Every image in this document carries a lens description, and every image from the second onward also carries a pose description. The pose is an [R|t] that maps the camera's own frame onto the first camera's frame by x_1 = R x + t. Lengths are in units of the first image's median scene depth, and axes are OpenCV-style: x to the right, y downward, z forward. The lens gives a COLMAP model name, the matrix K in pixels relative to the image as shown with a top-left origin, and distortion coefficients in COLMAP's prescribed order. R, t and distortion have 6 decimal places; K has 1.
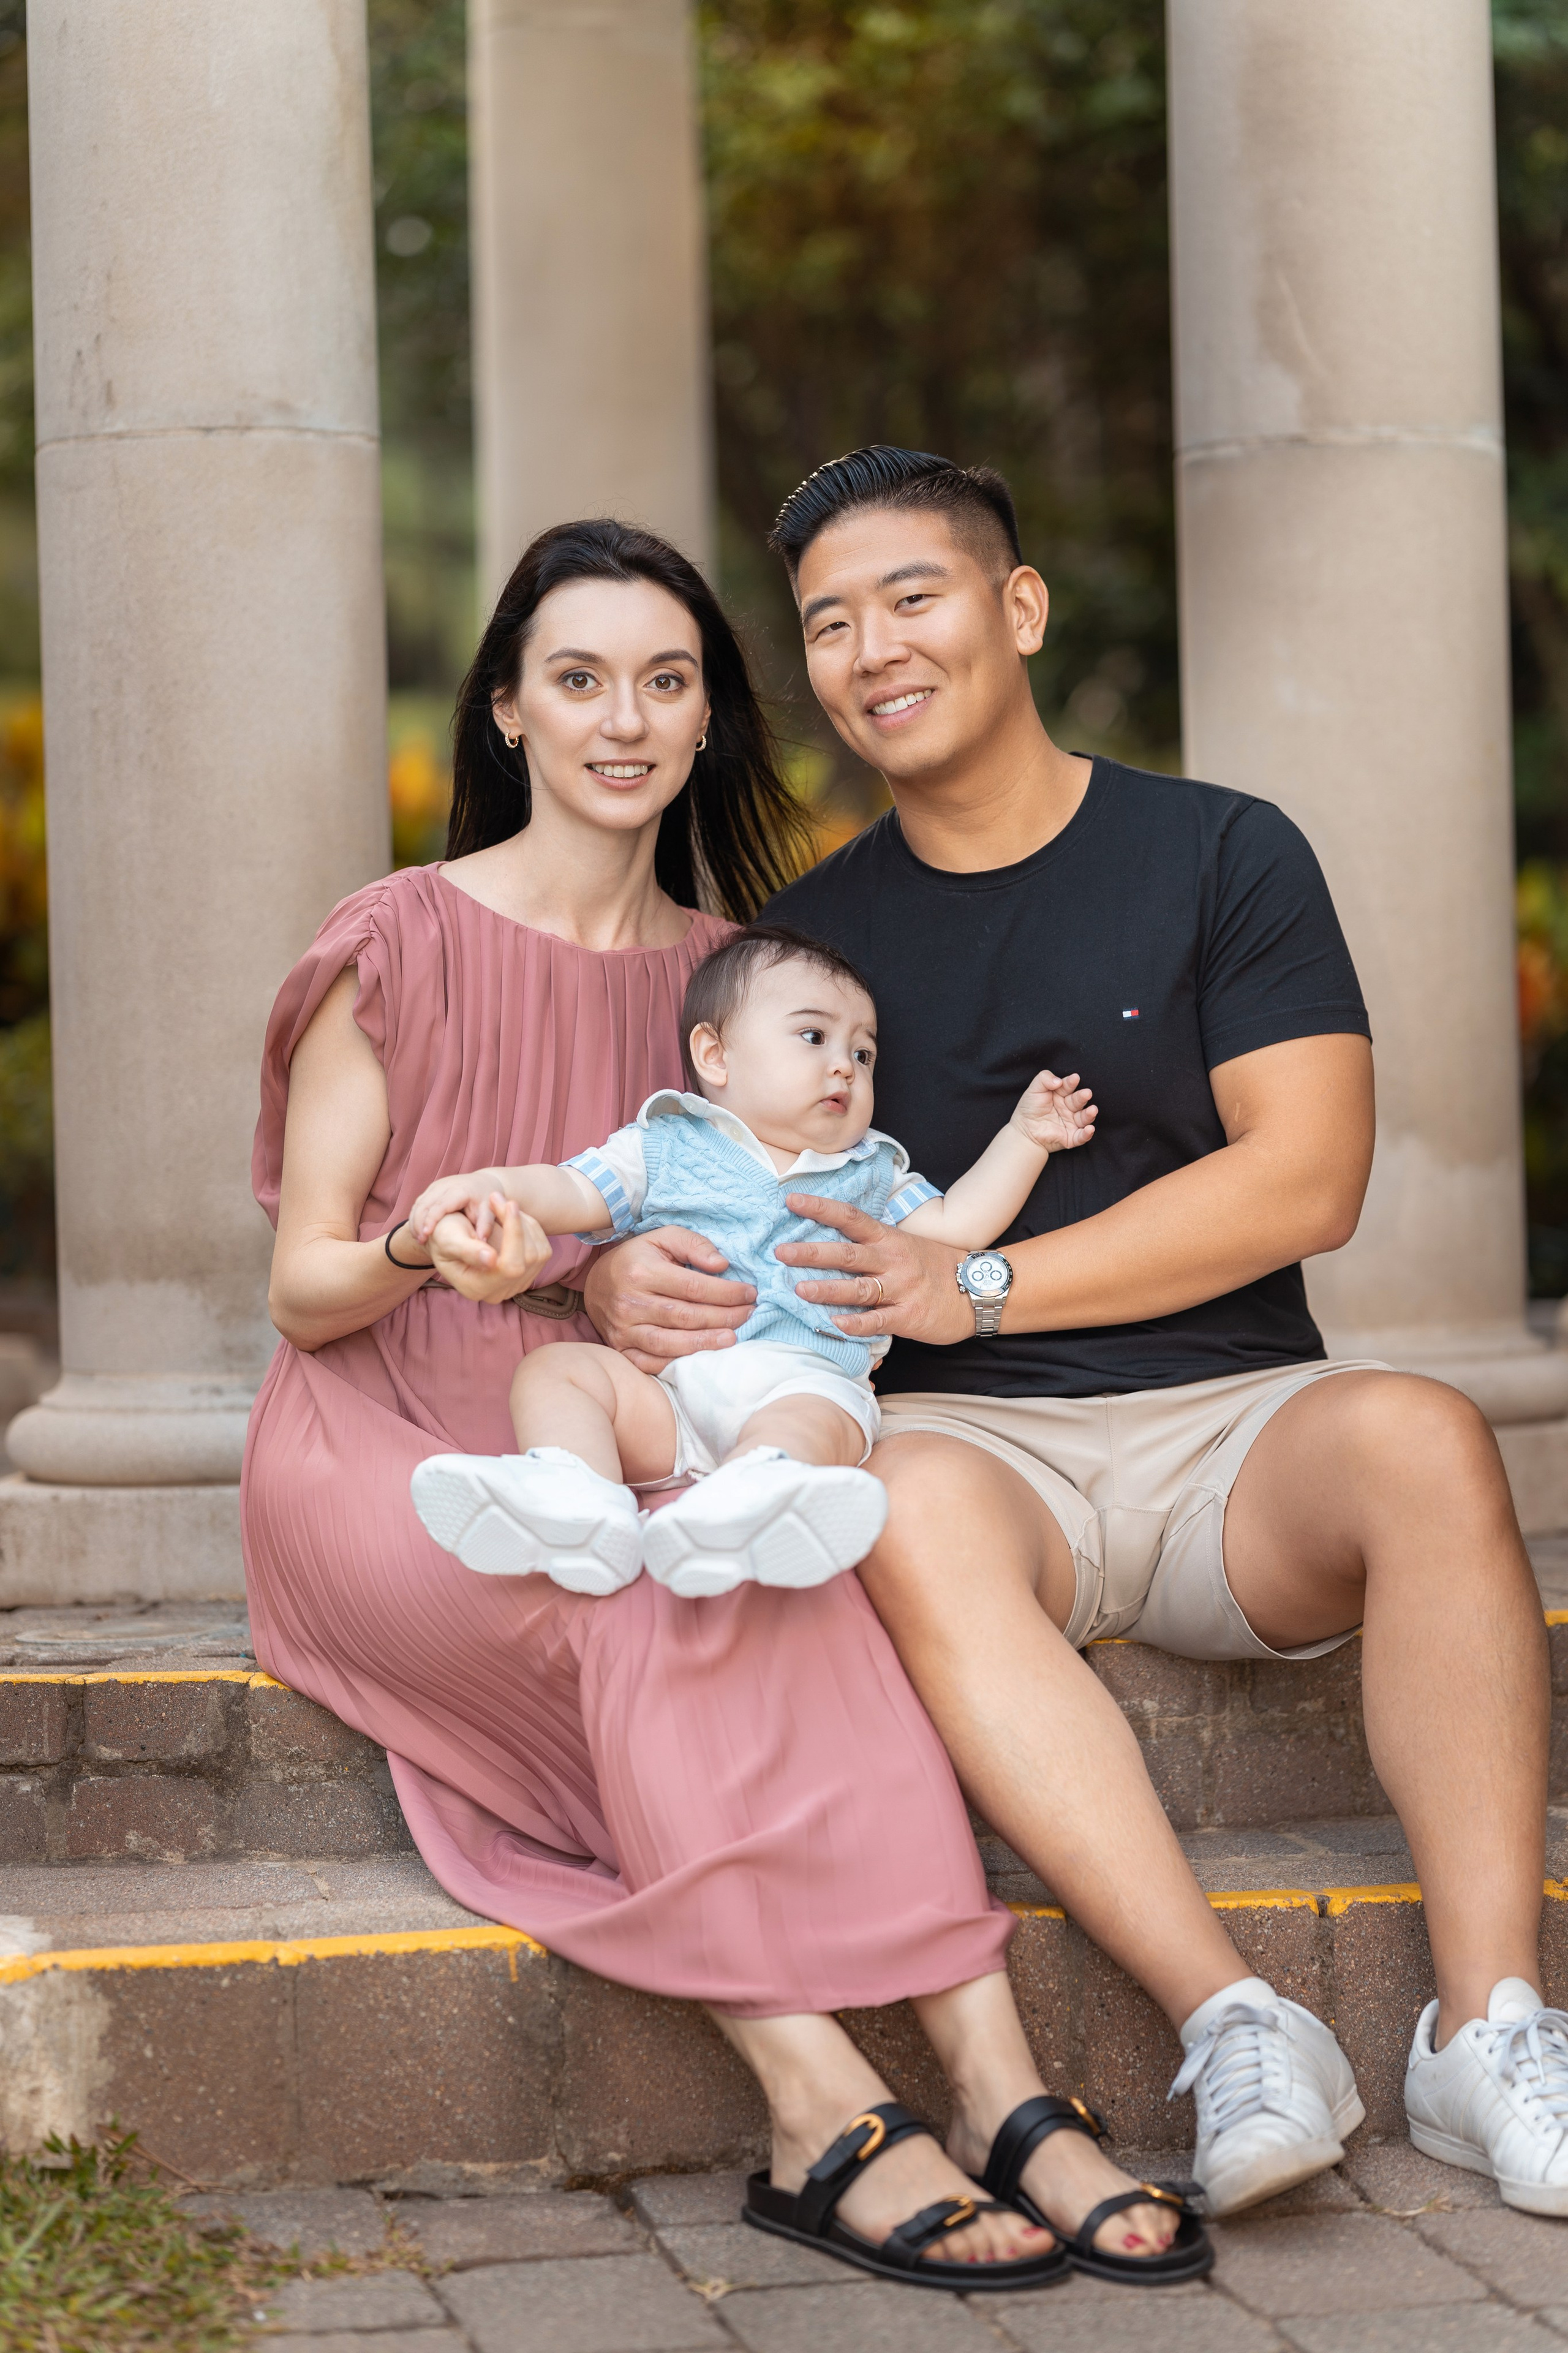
lens RADIAL K [[5890.9, 0, 780.4], [0, 5890.9, 1109.5], [0, 0, 1]] dist [-0.091200, 1.133782]
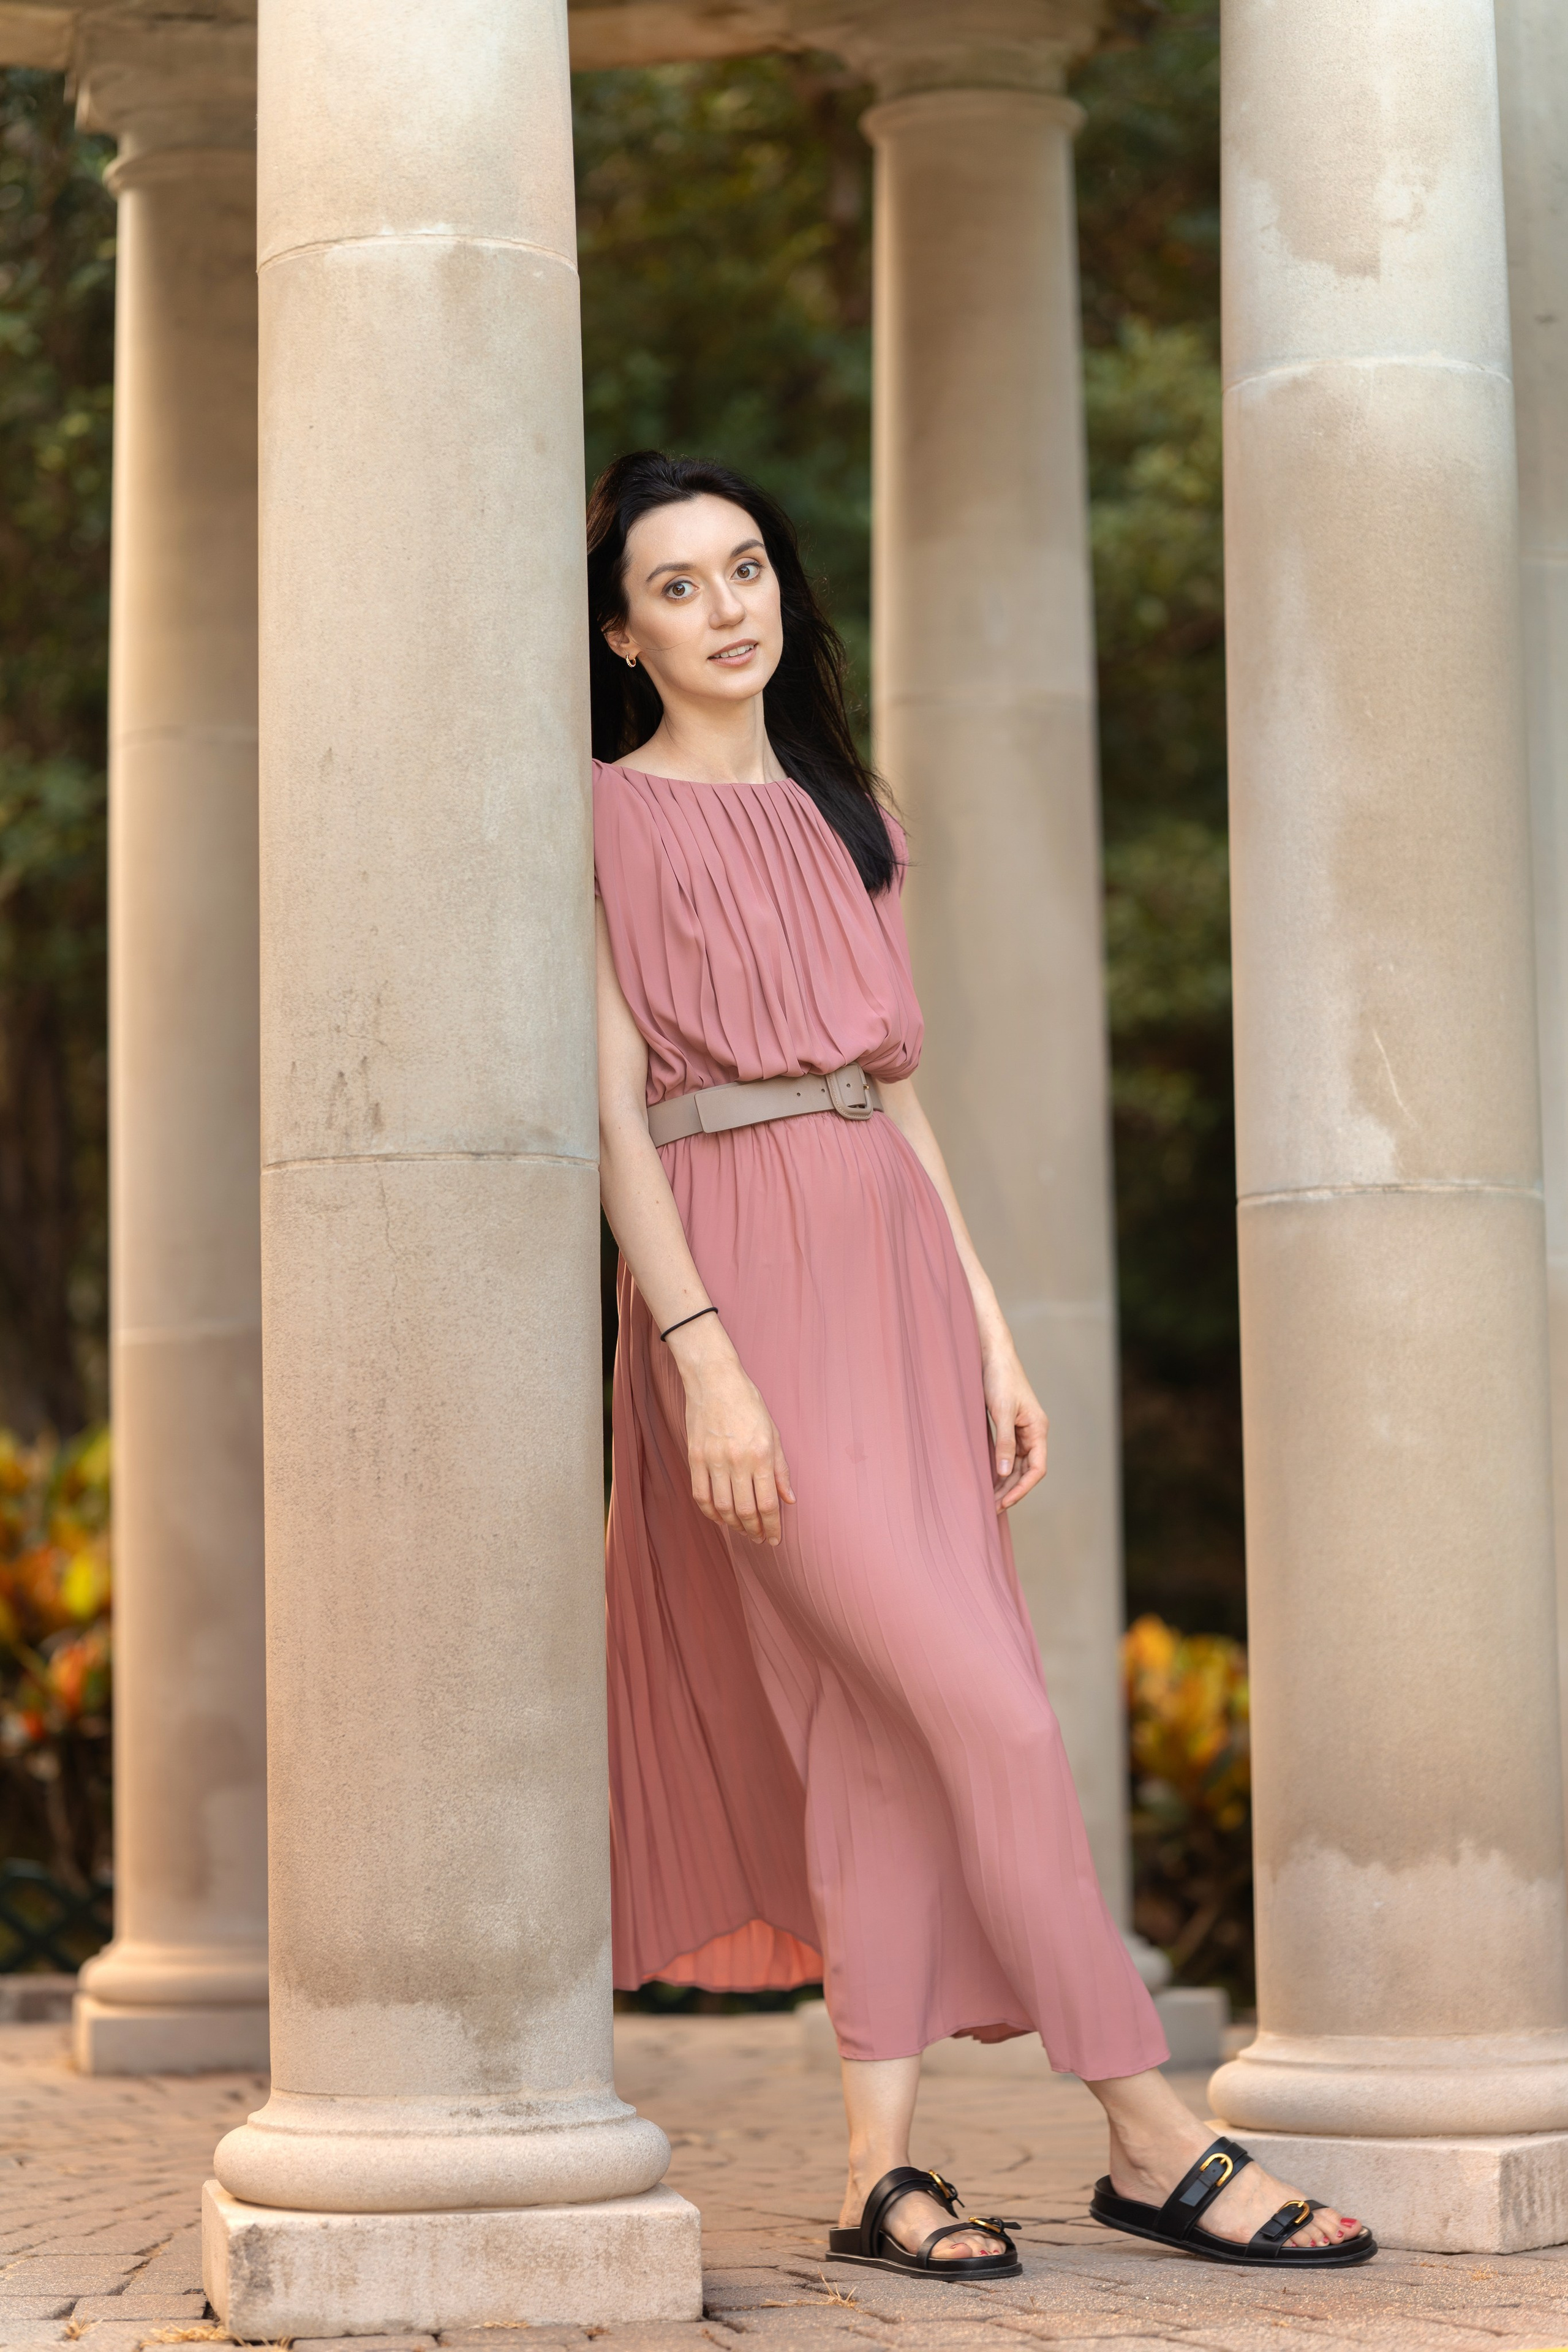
lens RADIAL K [[5888.9, 0, 780.4], [0, 5888.9, 1109.0], [0, 0, 1]] dist [-0.091200, 1.133782]
pose [[0.967936, 0.030302, 0.249361, -0.299283], [-0.001424, 0.993343, -0.115182, -0.006579], [-0.251191, 0.111133, 0.961536, 0.010982]]
